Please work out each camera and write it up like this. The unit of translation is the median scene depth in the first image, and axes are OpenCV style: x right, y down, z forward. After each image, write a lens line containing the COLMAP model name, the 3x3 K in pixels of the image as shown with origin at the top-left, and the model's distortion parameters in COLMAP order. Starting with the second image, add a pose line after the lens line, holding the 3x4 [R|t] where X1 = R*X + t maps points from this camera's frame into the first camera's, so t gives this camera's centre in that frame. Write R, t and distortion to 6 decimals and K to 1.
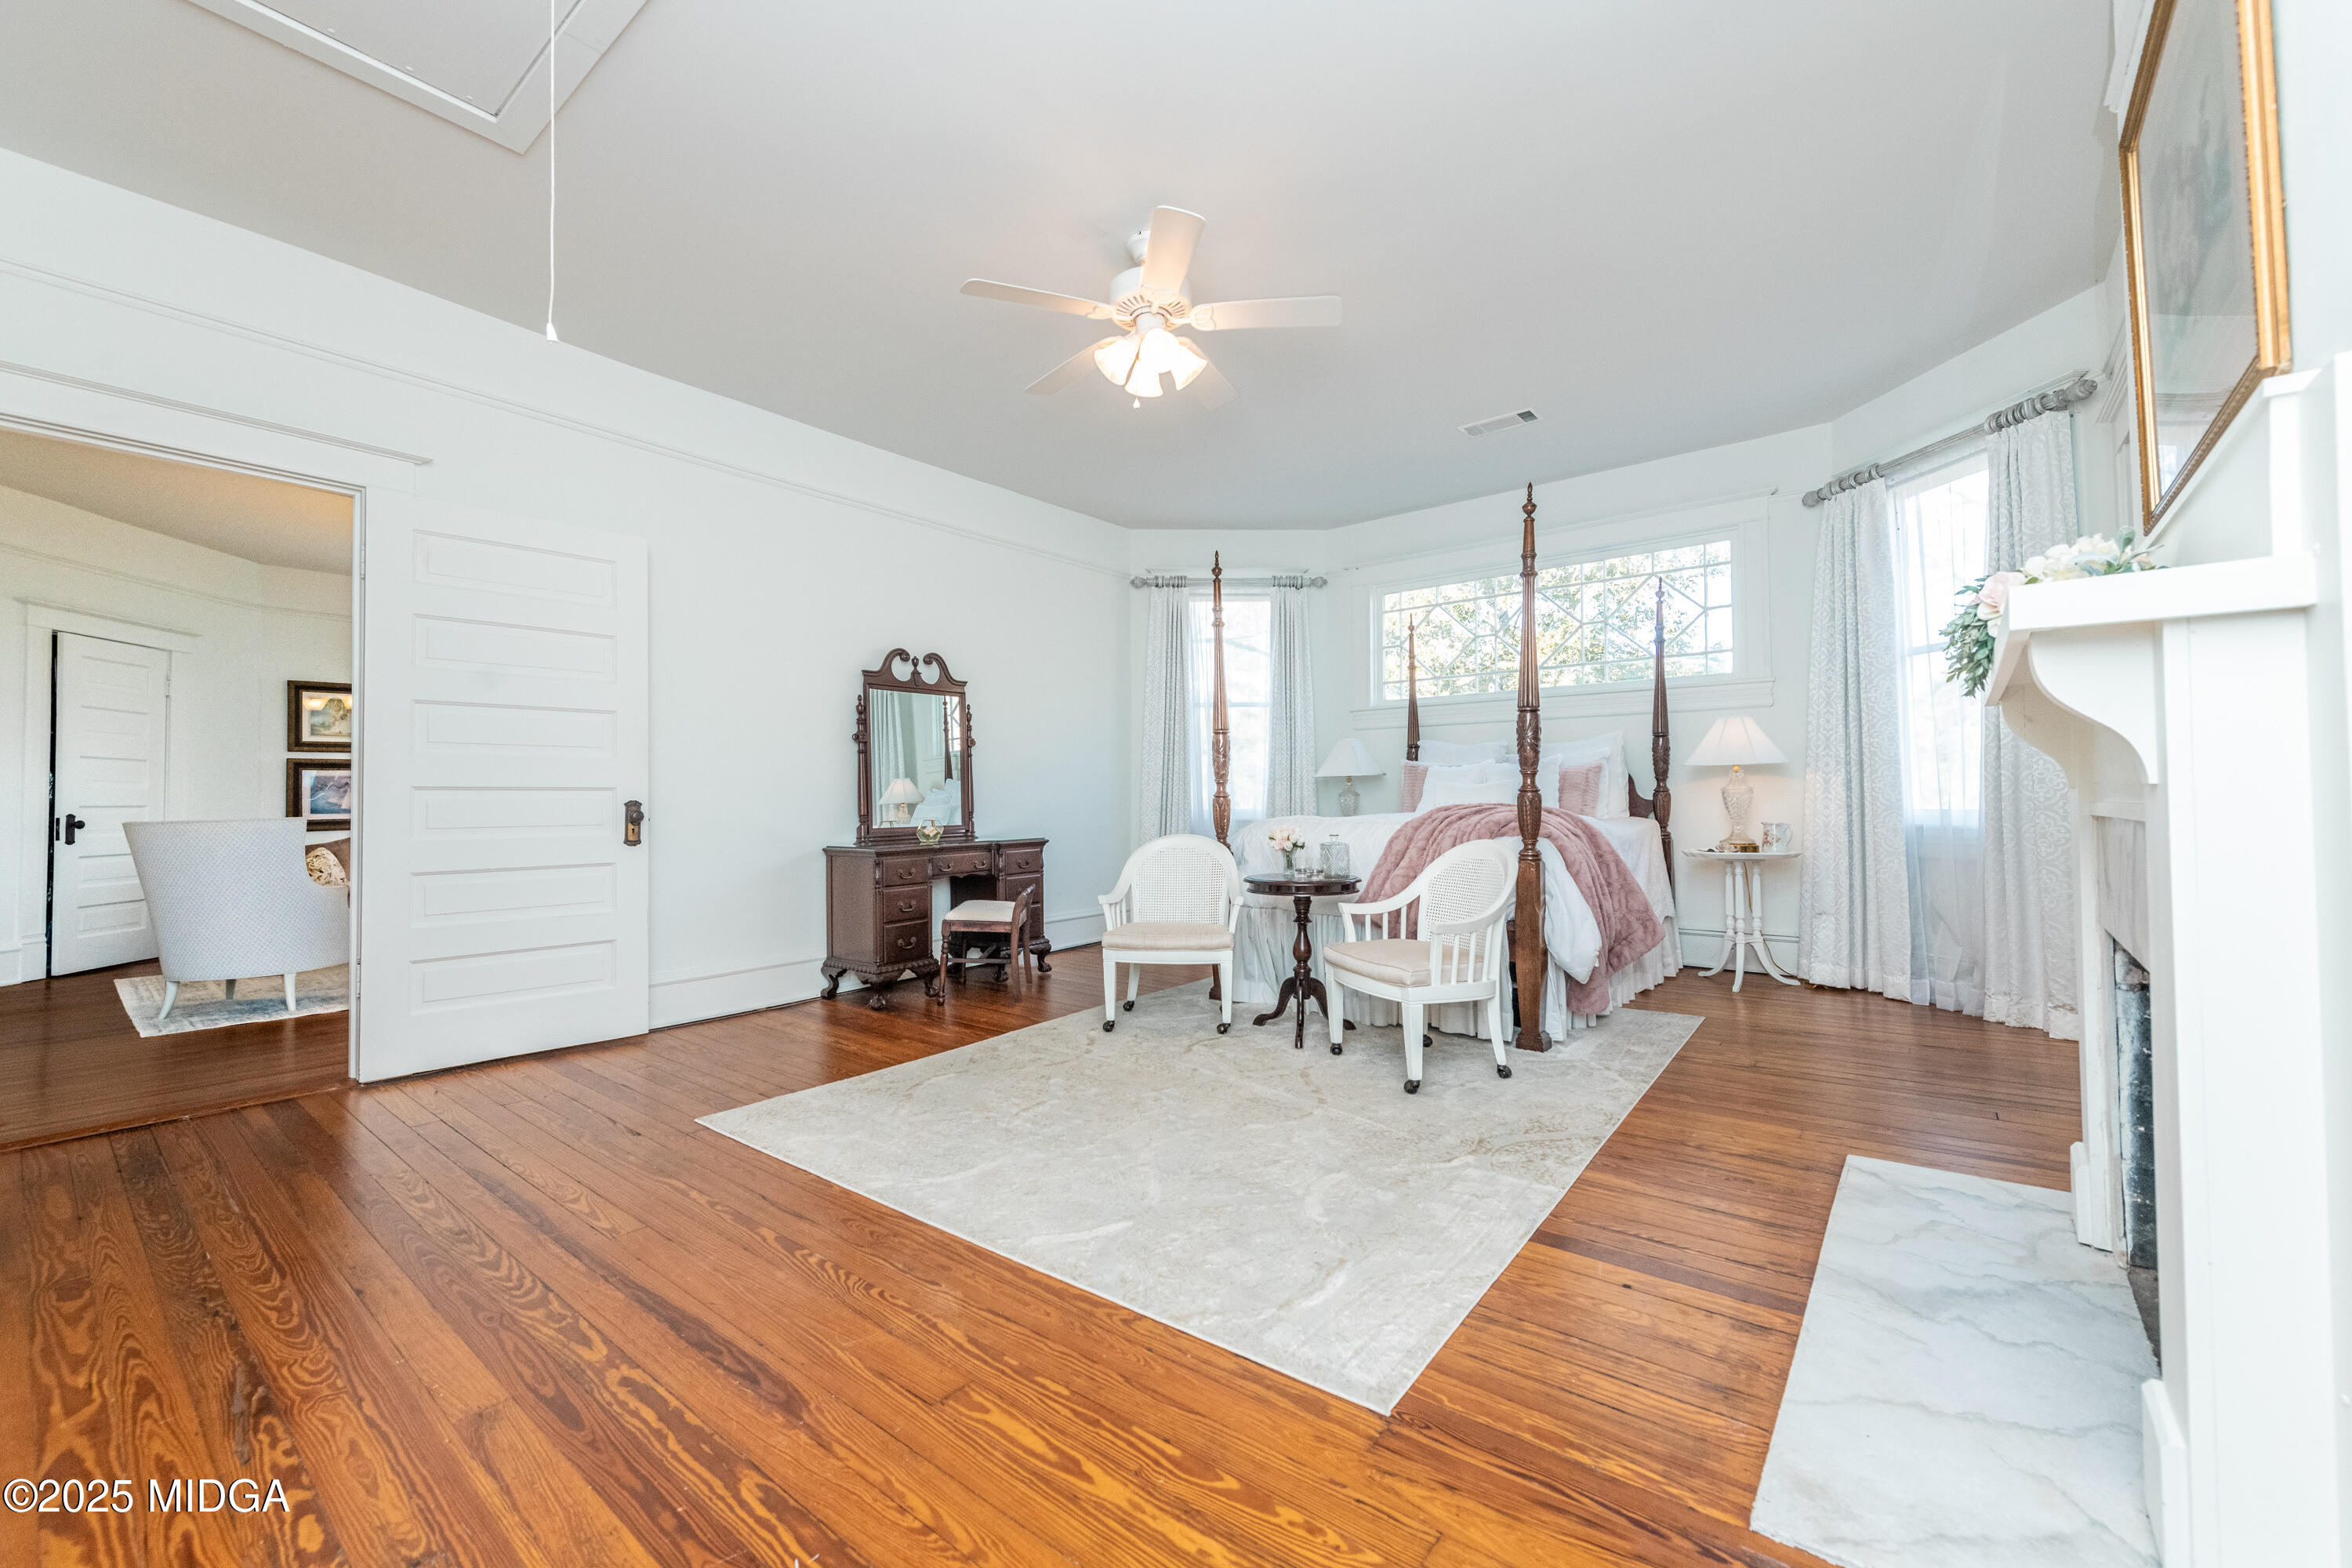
lens RADIAL K [[944.6, 0, 1179.9], [0, 944.6, 783.0], [0, 0, 1]] dist [0.007477, -0.001571]
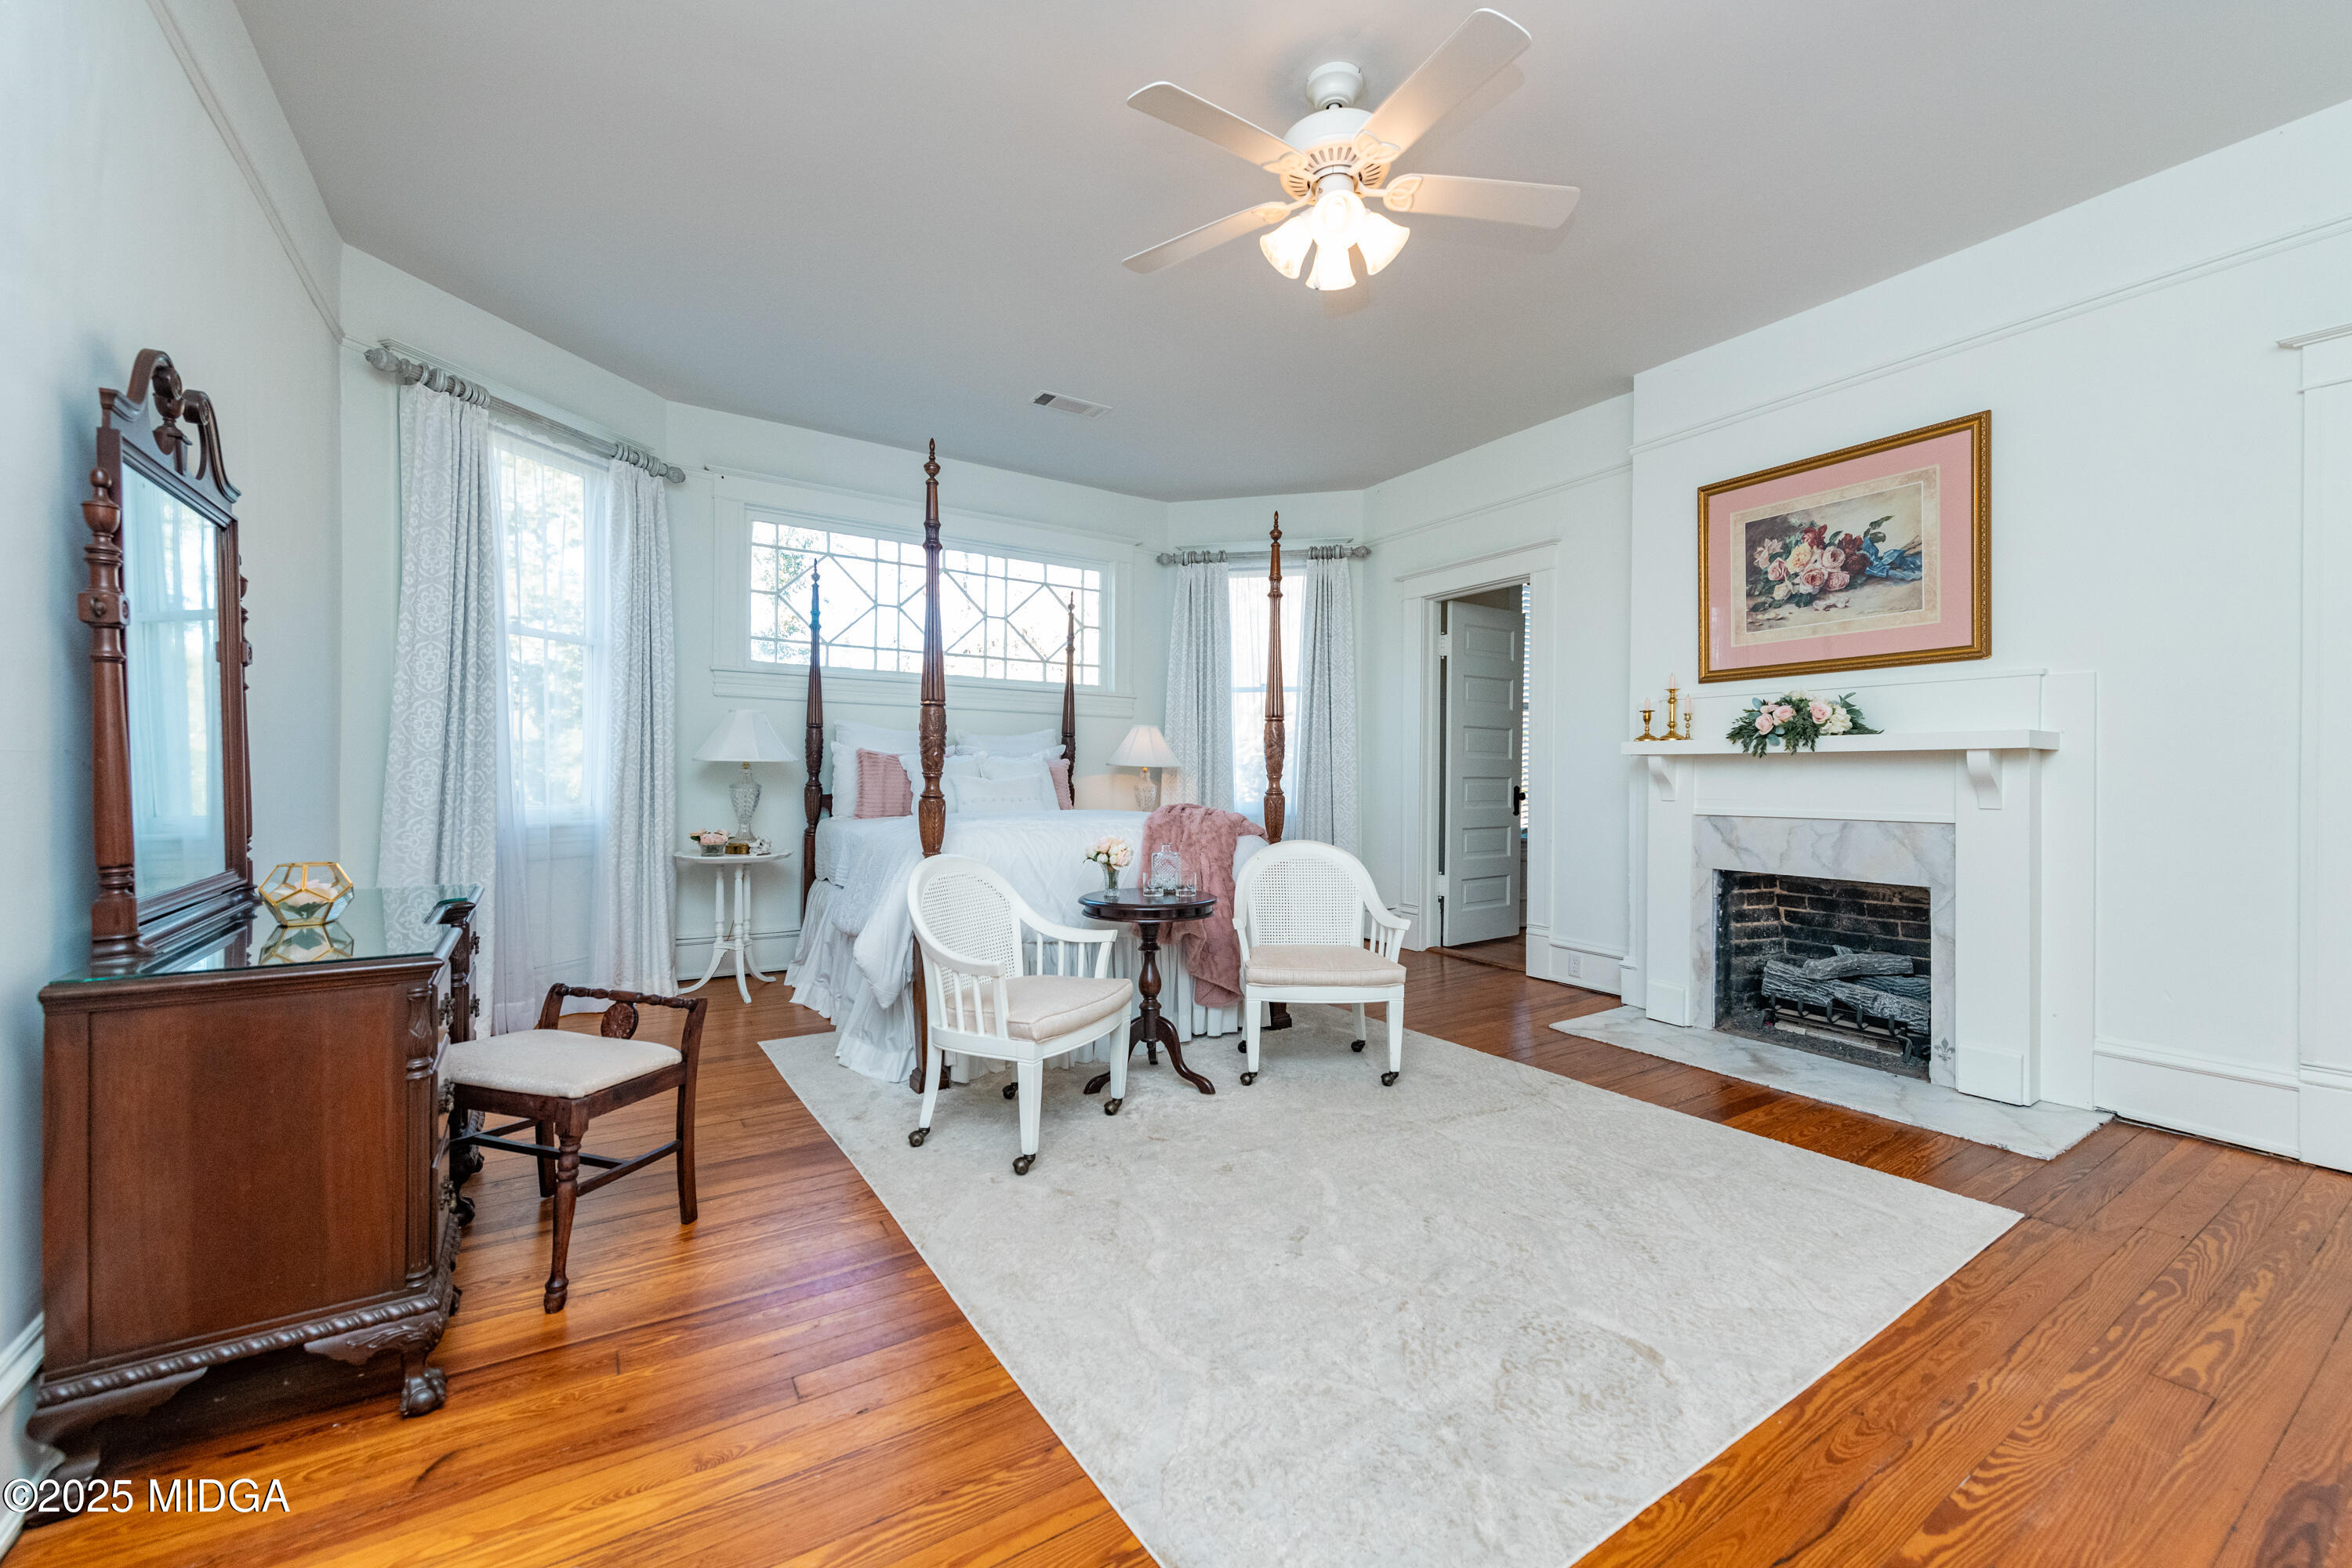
lens RADIAL K [[944.6, 0, 1176.5], [0, 944.6, 781.9], [0, 0, 1]] dist [0.007477, -0.001571]
pose [[0.304772, 0.008591, 0.952386, -0.646042], [-0.031265, 0.999511, 0.000989, -0.002706], [-0.951912, -0.030078, 0.304892, 0.708380]]
